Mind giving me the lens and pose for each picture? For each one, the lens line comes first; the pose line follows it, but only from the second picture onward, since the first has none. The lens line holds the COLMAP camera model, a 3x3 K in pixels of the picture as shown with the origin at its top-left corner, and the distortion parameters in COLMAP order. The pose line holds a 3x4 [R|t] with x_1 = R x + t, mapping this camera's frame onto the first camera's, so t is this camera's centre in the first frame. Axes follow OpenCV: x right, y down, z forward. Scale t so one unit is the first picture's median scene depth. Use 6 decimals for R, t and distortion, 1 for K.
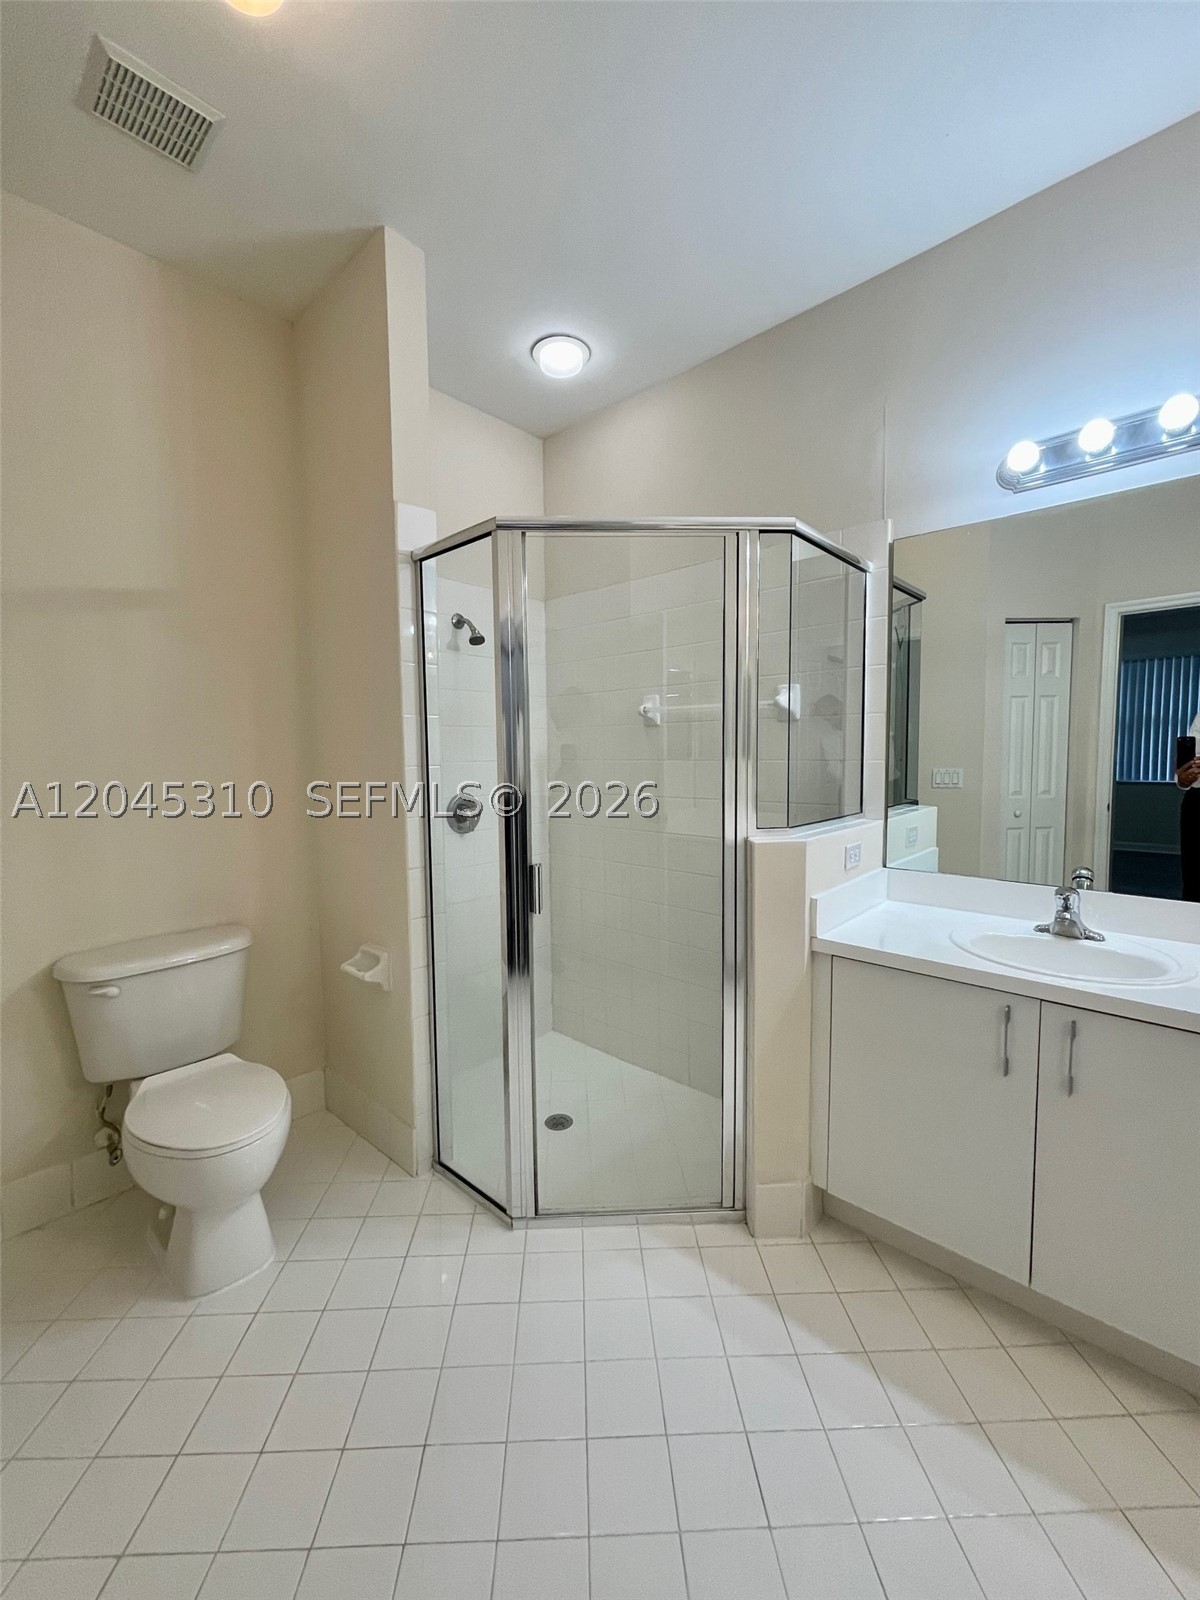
lens RADIAL K [[640.0, 0, 594.3], [0, 640.0, 794.4], [0, 0, 1]] dist [0.000652, 0.000147]
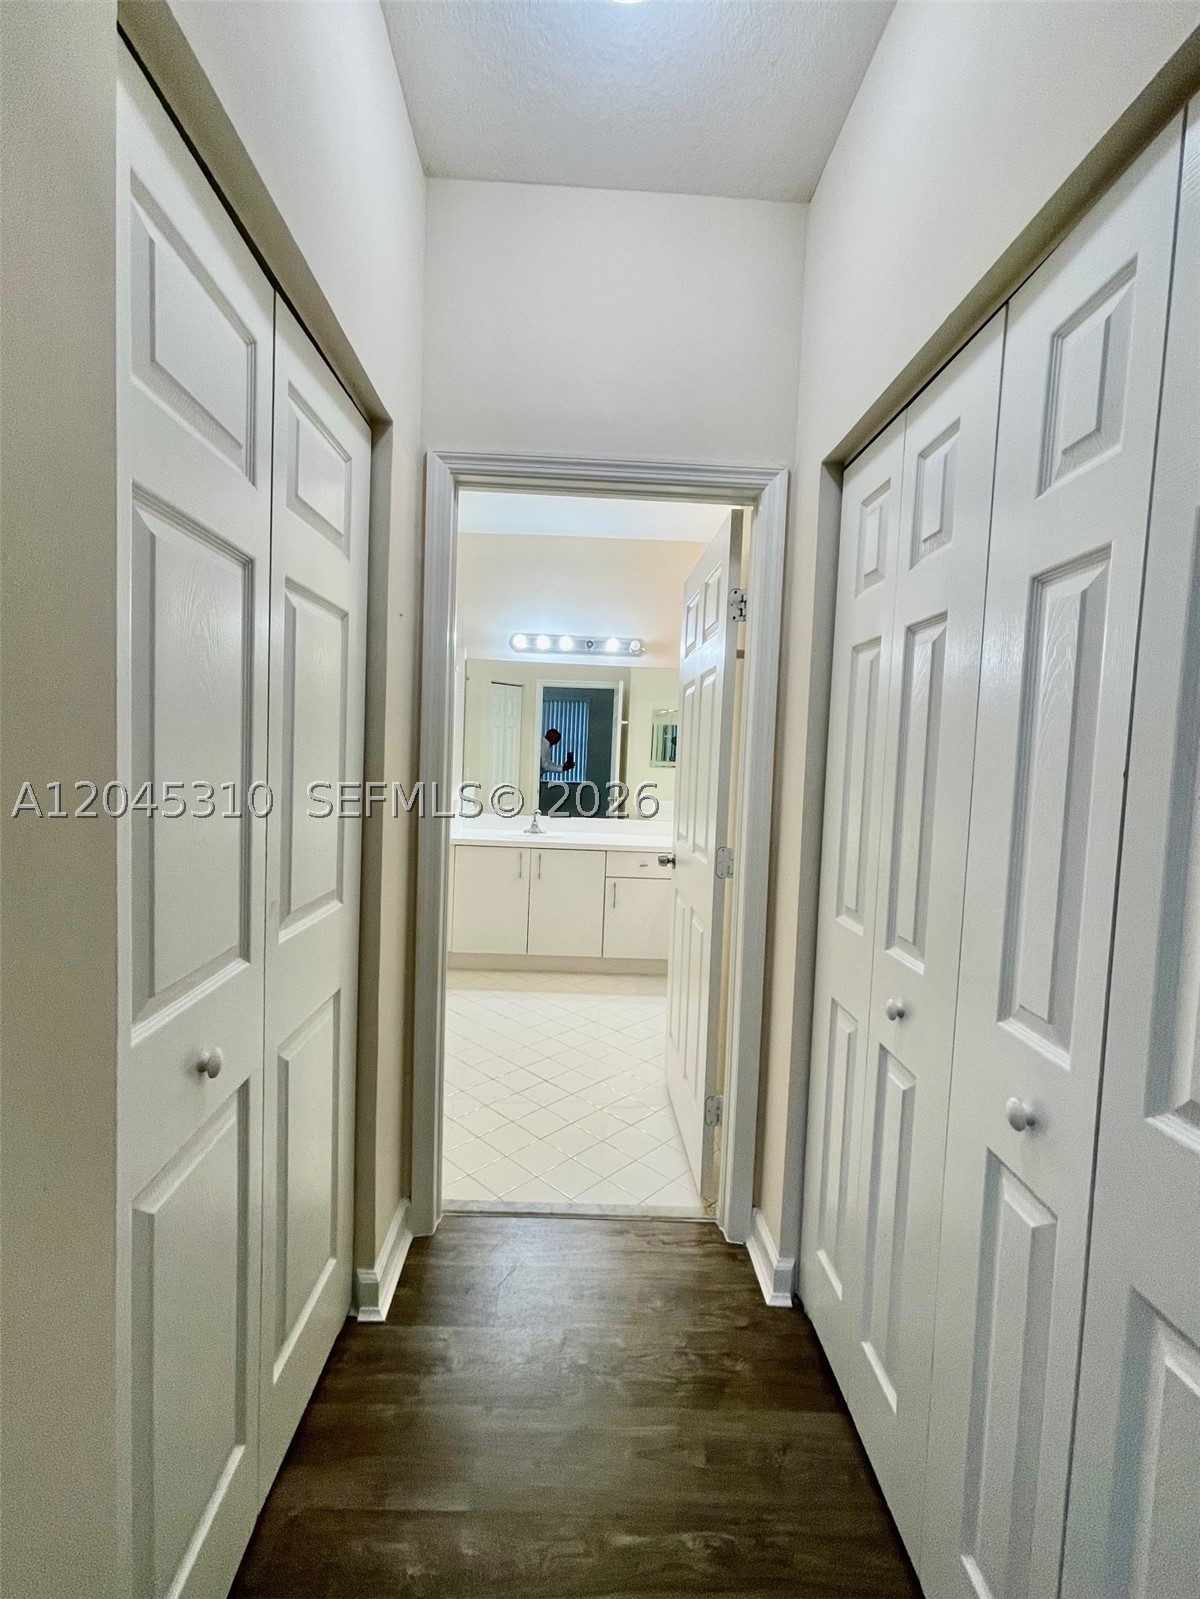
lens RADIAL K [[639.6, 0, 594.3], [0, 639.6, 793.9], [0, 0, 1]] dist [0.000652, 0.000147]
pose [[0.709564, -0.001973, 0.704638, -0.902469], [0.003903, 0.999992, -0.001131, 0.074701], [-0.704630, 0.003553, 0.709566, -0.990521]]
